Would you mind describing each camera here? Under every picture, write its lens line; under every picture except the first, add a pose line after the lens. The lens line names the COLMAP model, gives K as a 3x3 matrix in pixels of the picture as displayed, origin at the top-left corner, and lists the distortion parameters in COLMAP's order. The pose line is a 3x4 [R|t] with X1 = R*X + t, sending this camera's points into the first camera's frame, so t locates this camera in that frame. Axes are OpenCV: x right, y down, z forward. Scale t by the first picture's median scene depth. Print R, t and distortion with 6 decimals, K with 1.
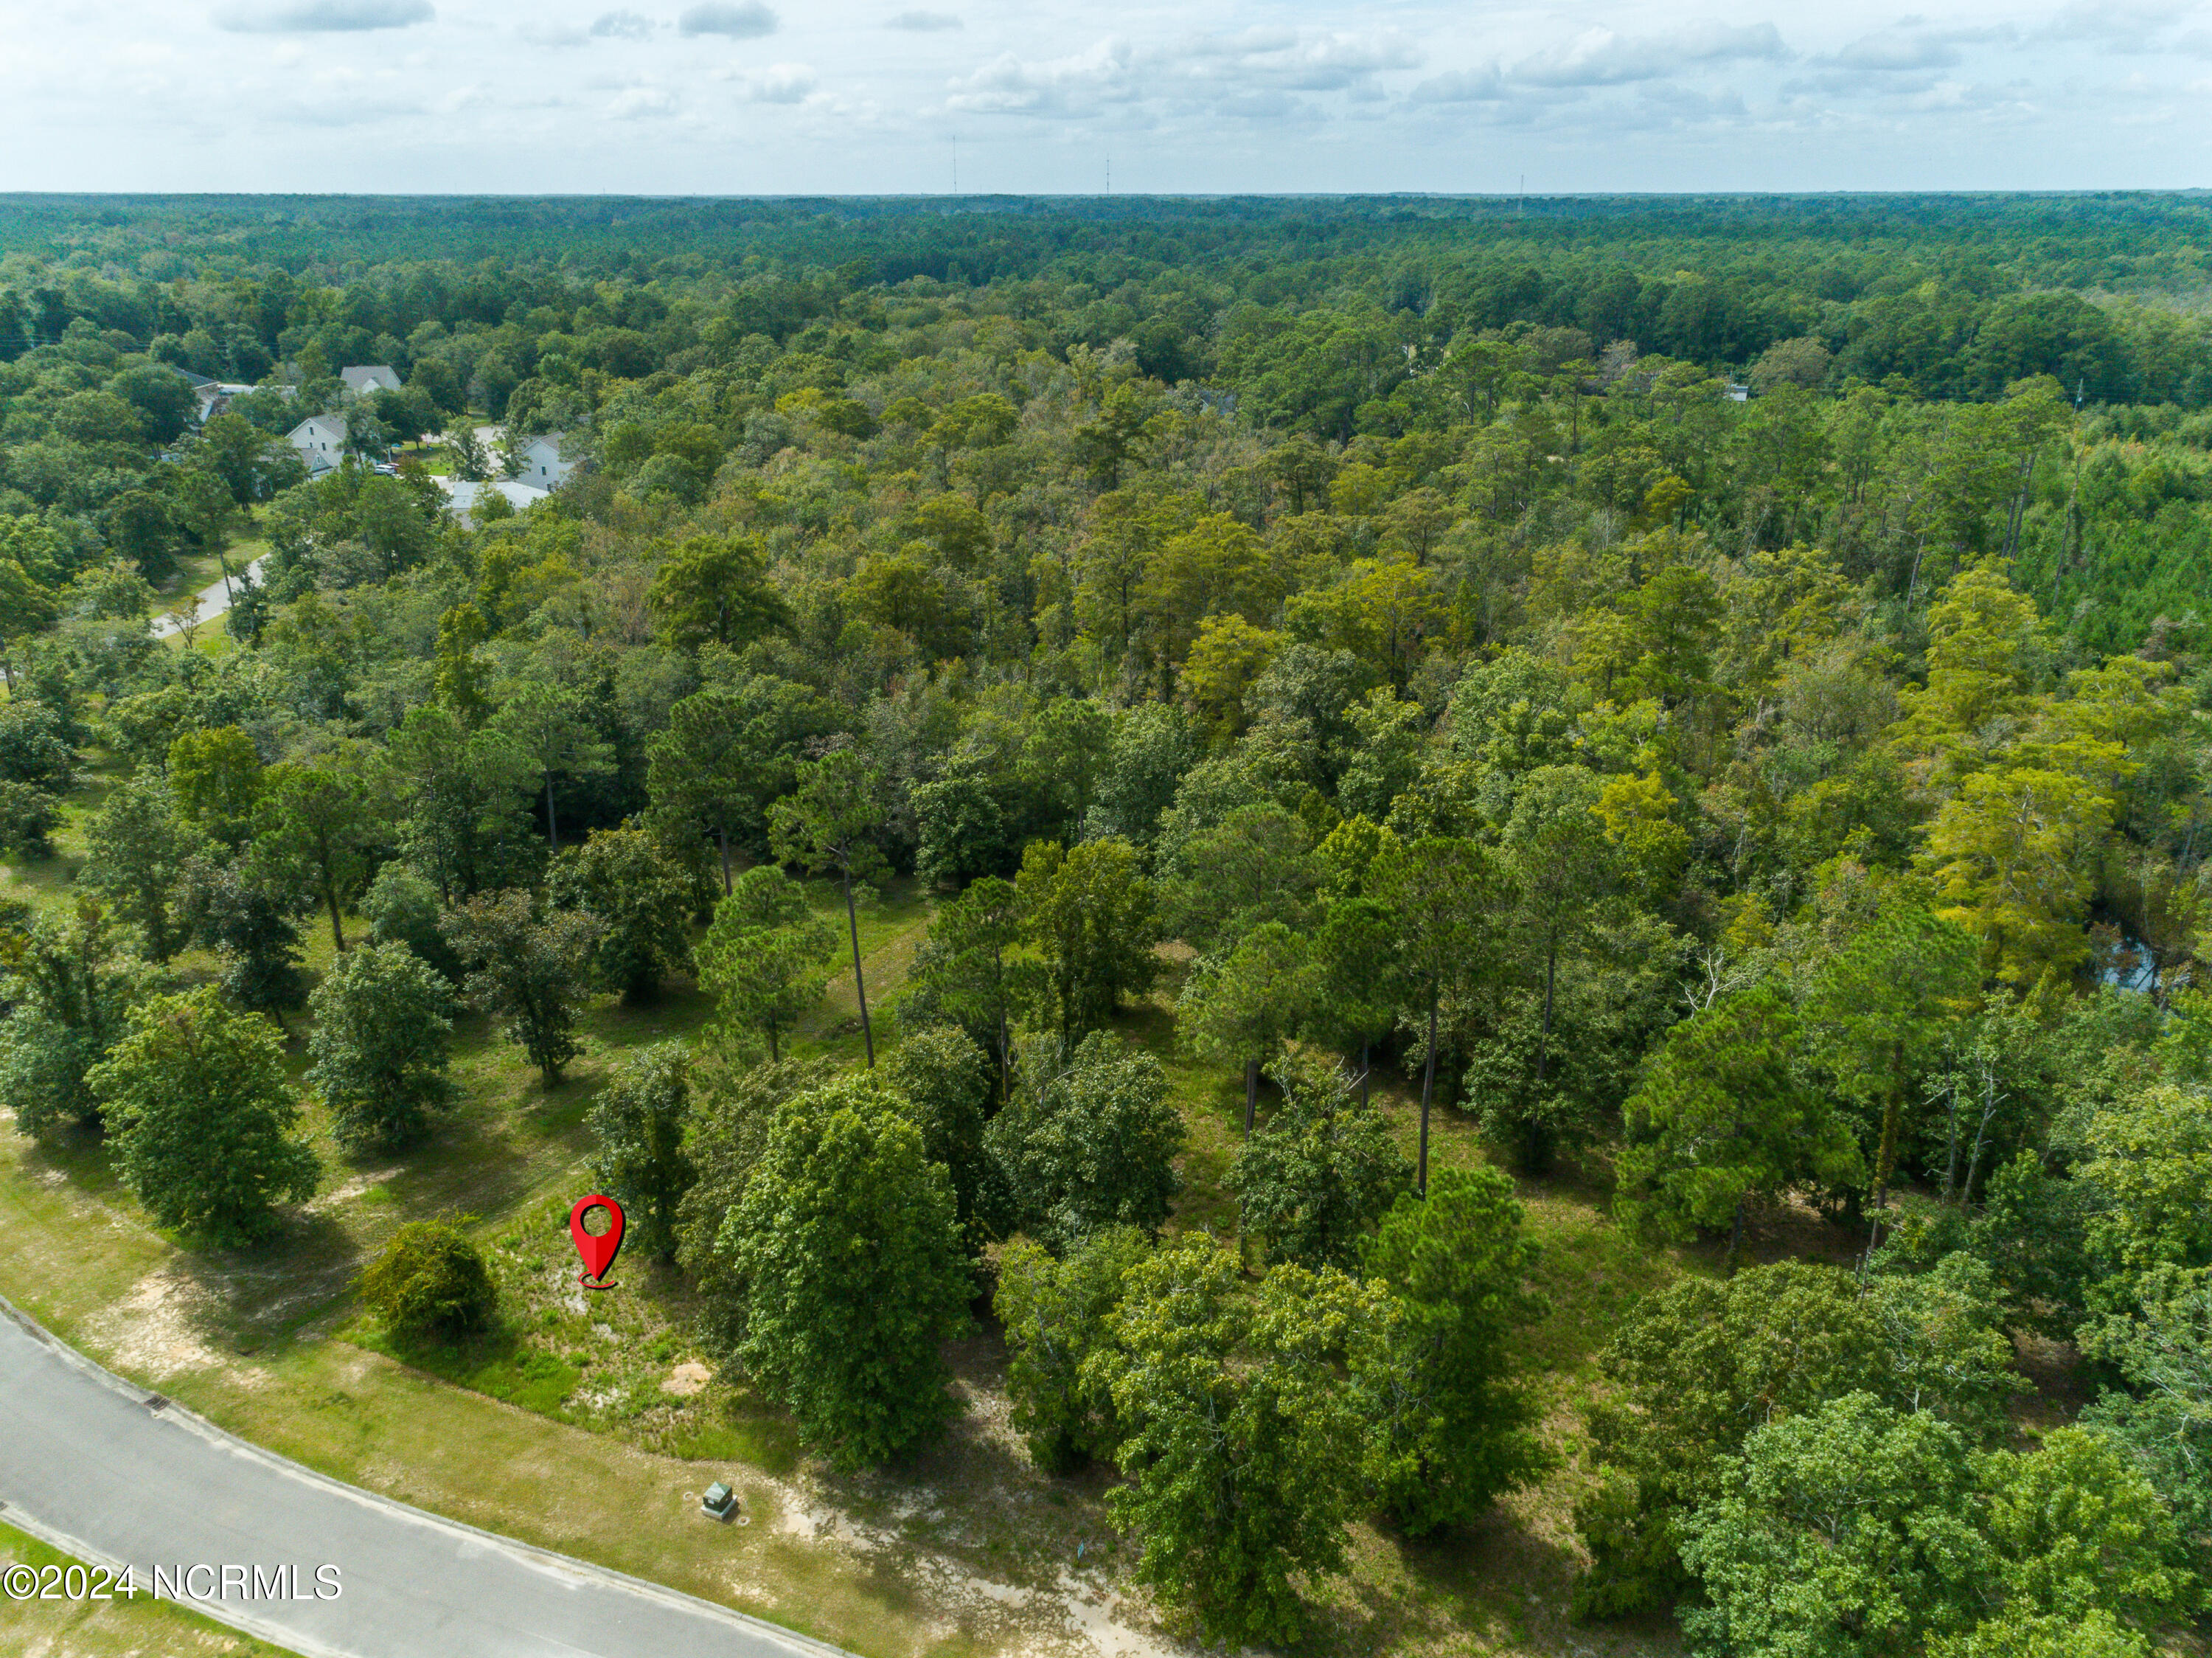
lens RADIAL K [[1659.1, 0, 1101.2], [0, 1659.1, 814.9], [0, 0, 1]] dist [0.008659, 0.018732]
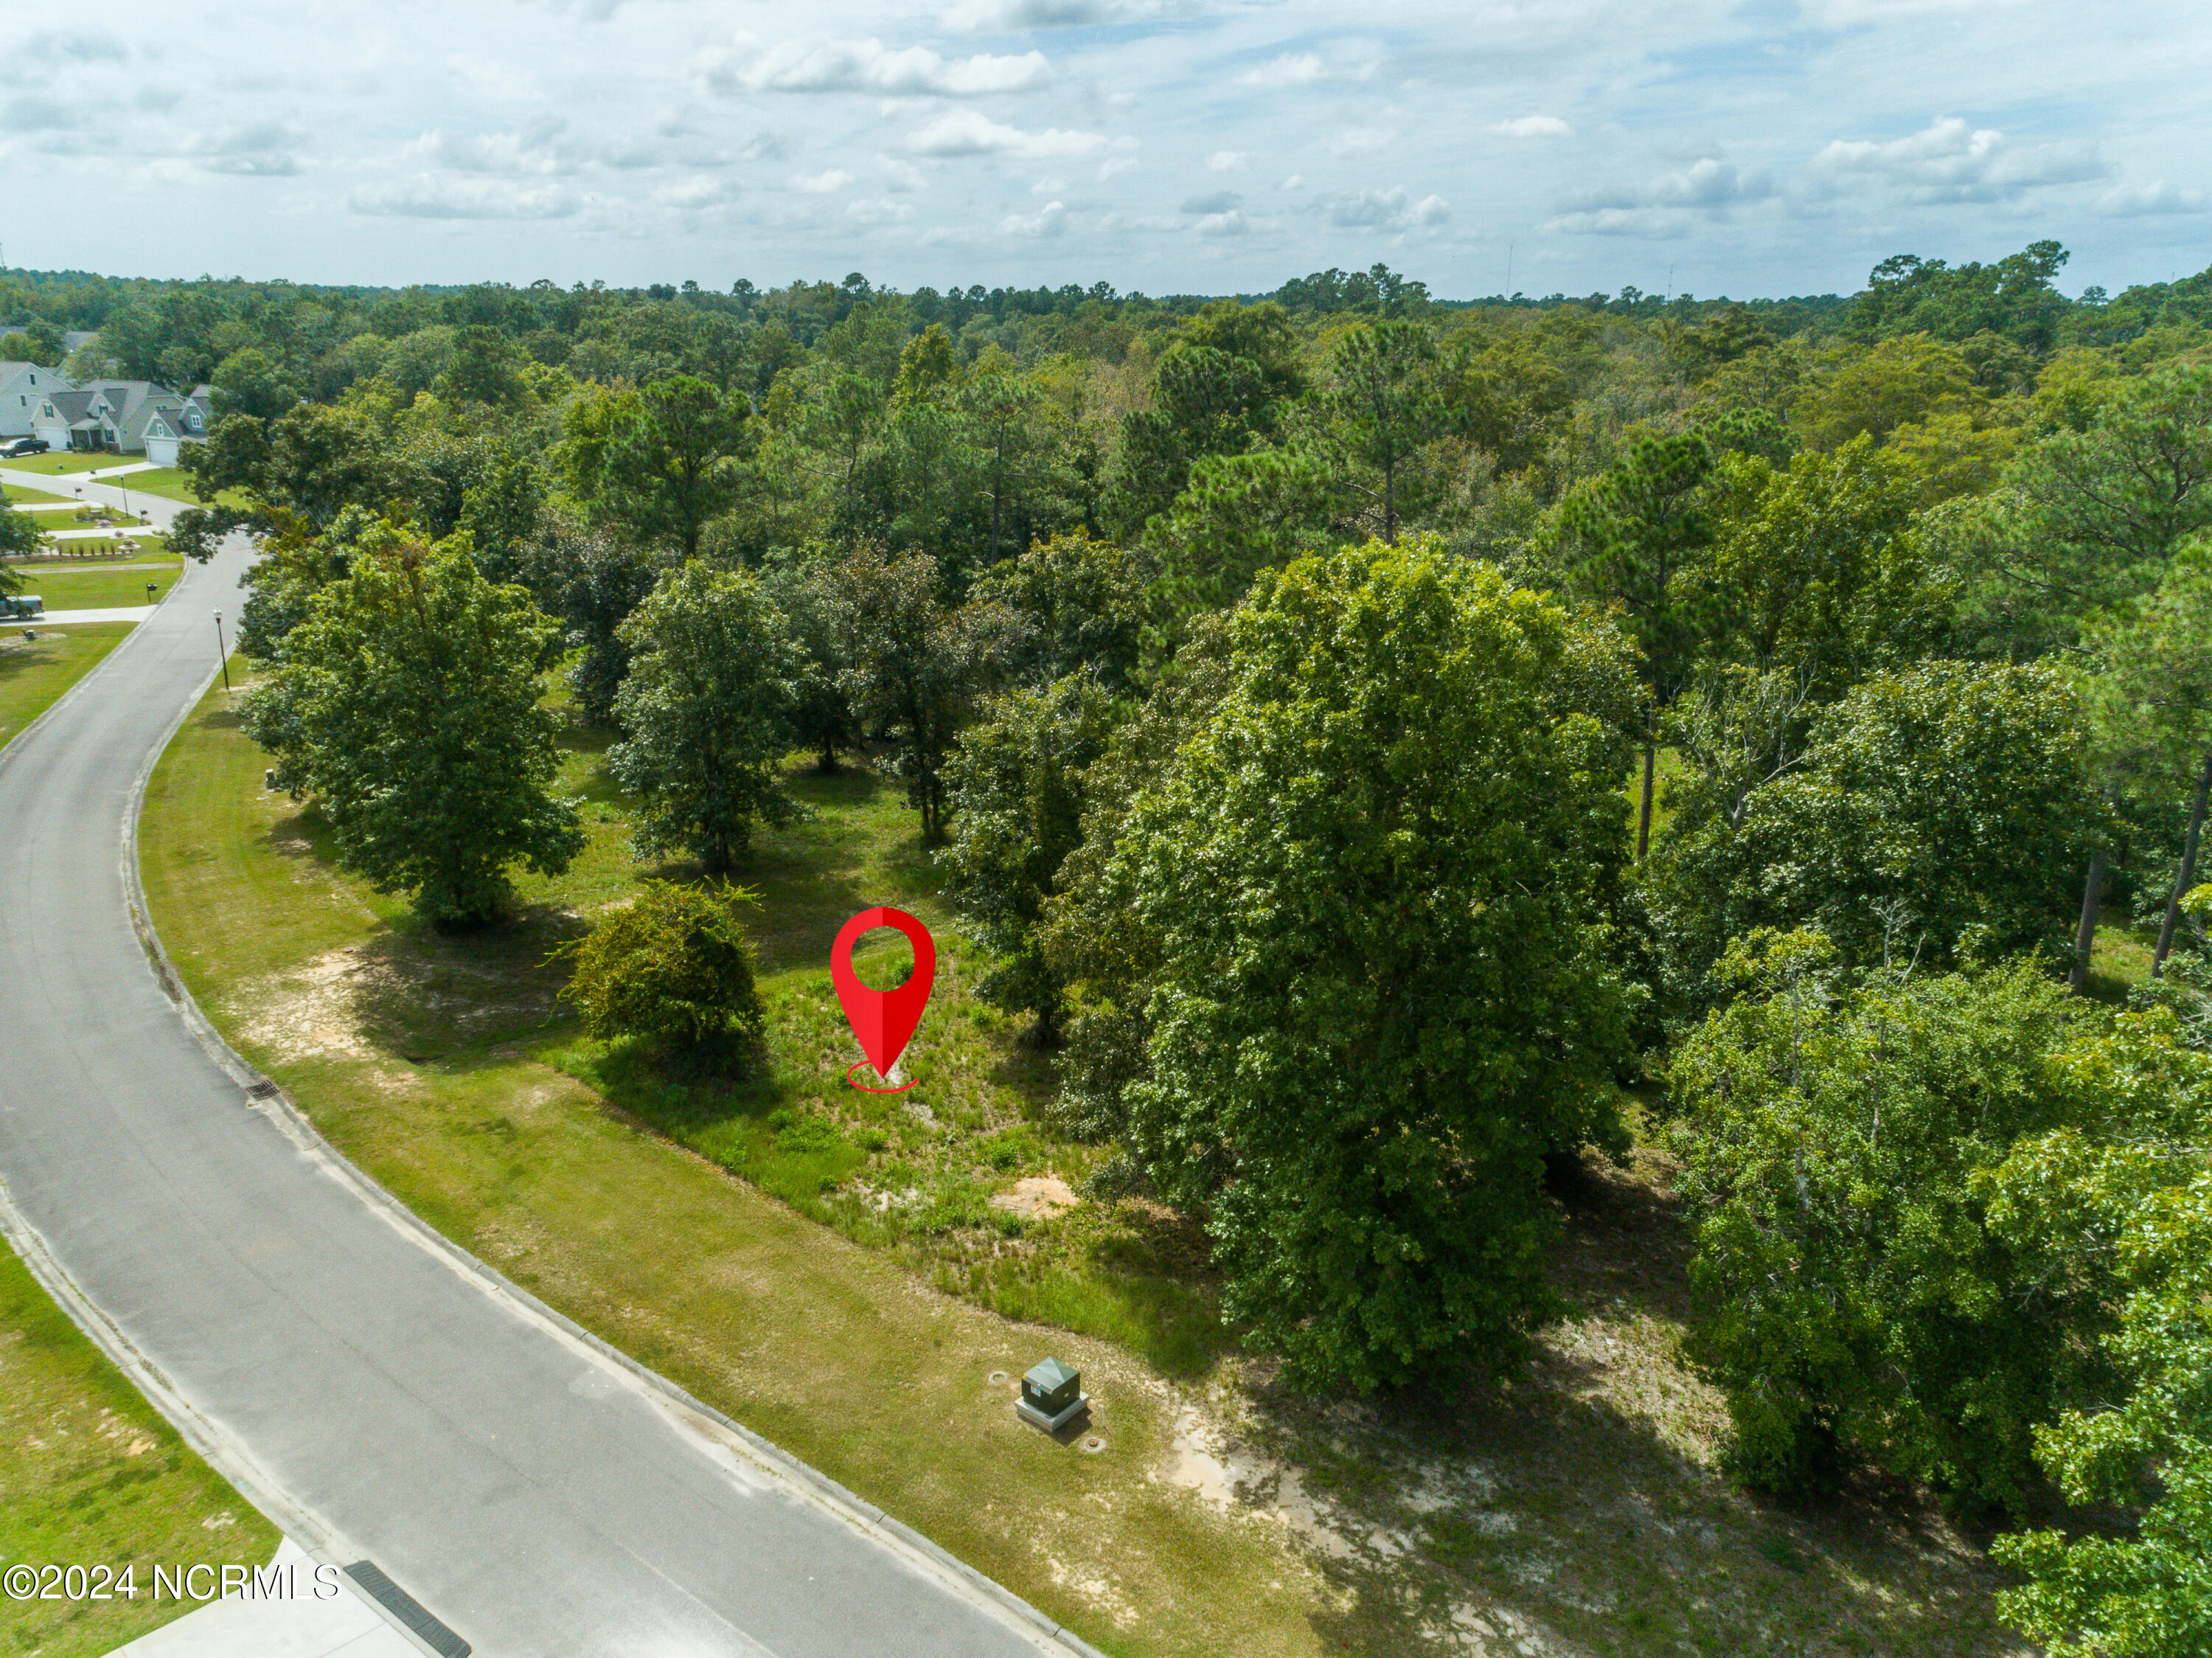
lens RADIAL K [[1659.1, 0, 1104.0], [0, 1659.1, 819.4], [0, 0, 1]] dist [0.008659, 0.018732]
pose [[0.952611, 0.103104, -0.286186, -0.083721], [-0.120256, 0.991813, -0.042970, 0.241123], [0.279413, 0.075349, 0.957210, 0.476743]]
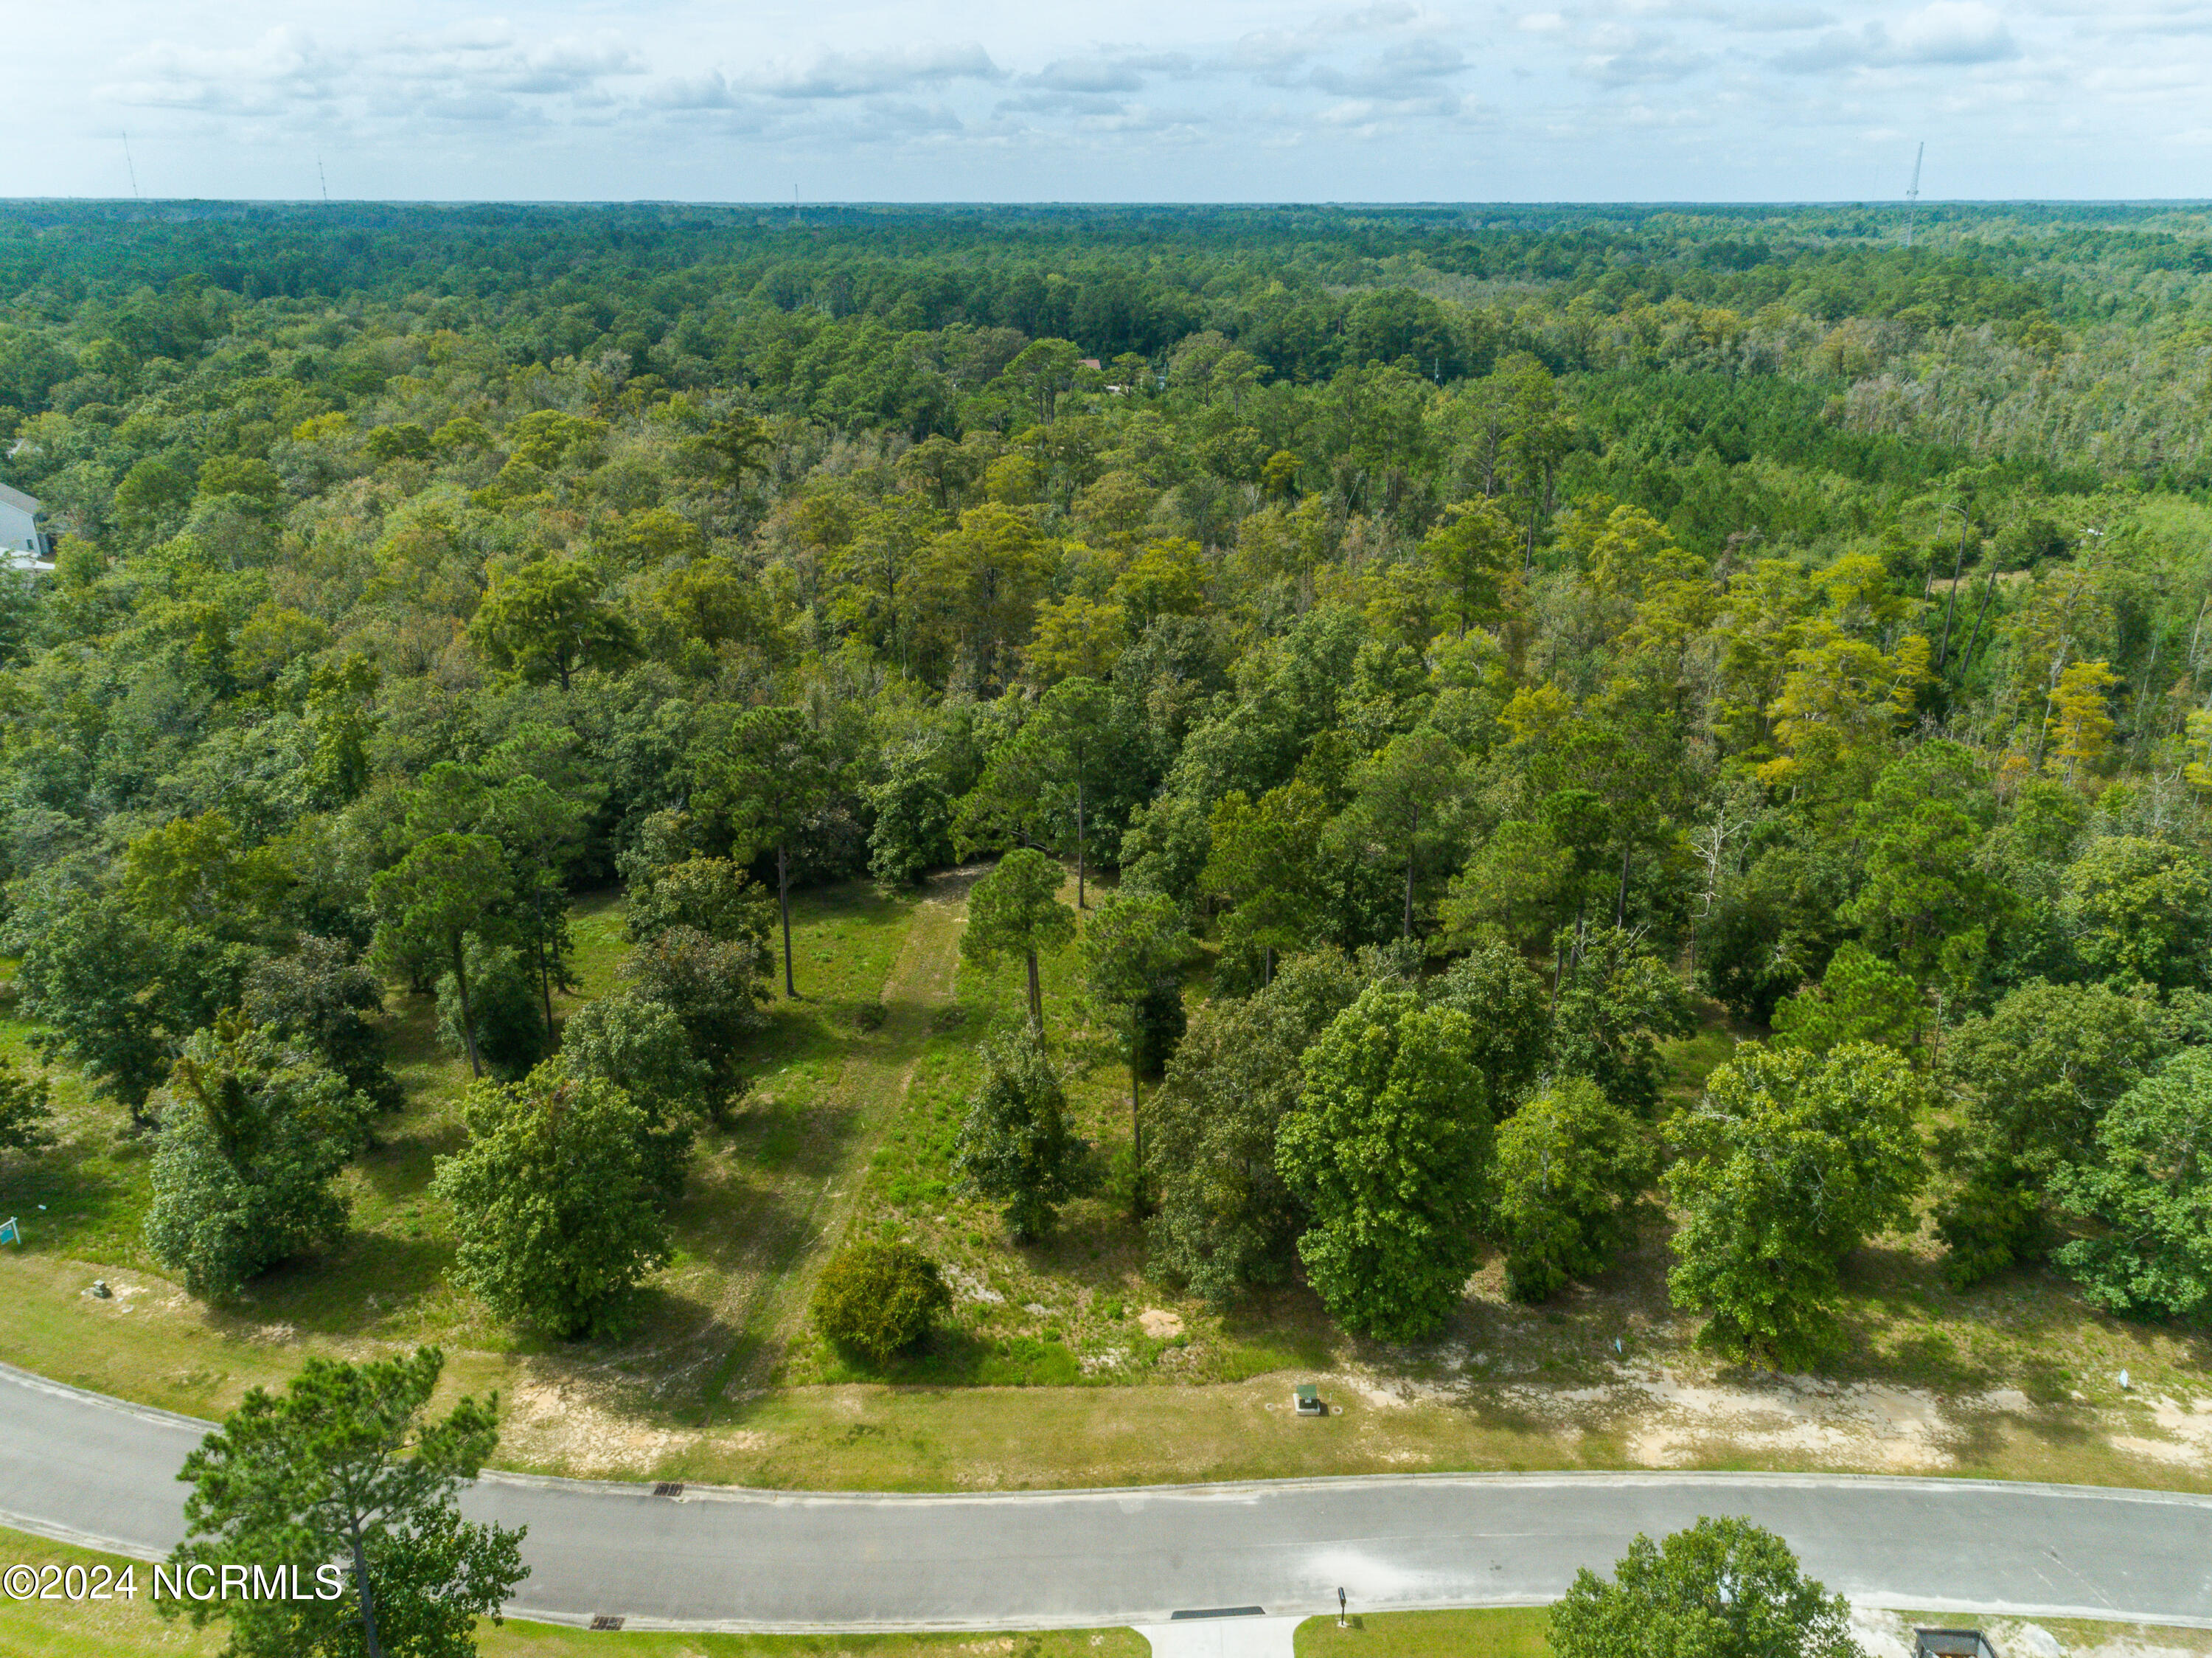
lens RADIAL K [[1659.1, 0, 1097.8], [0, 1659.1, 823.6], [0, 0, 1]] dist [0.008659, 0.018732]
pose [[0.912246, -0.143134, 0.383823, -0.662462], [0.143109, 0.989288, 0.028791, -0.009958], [-0.383832, 0.028664, 0.922958, 0.037873]]
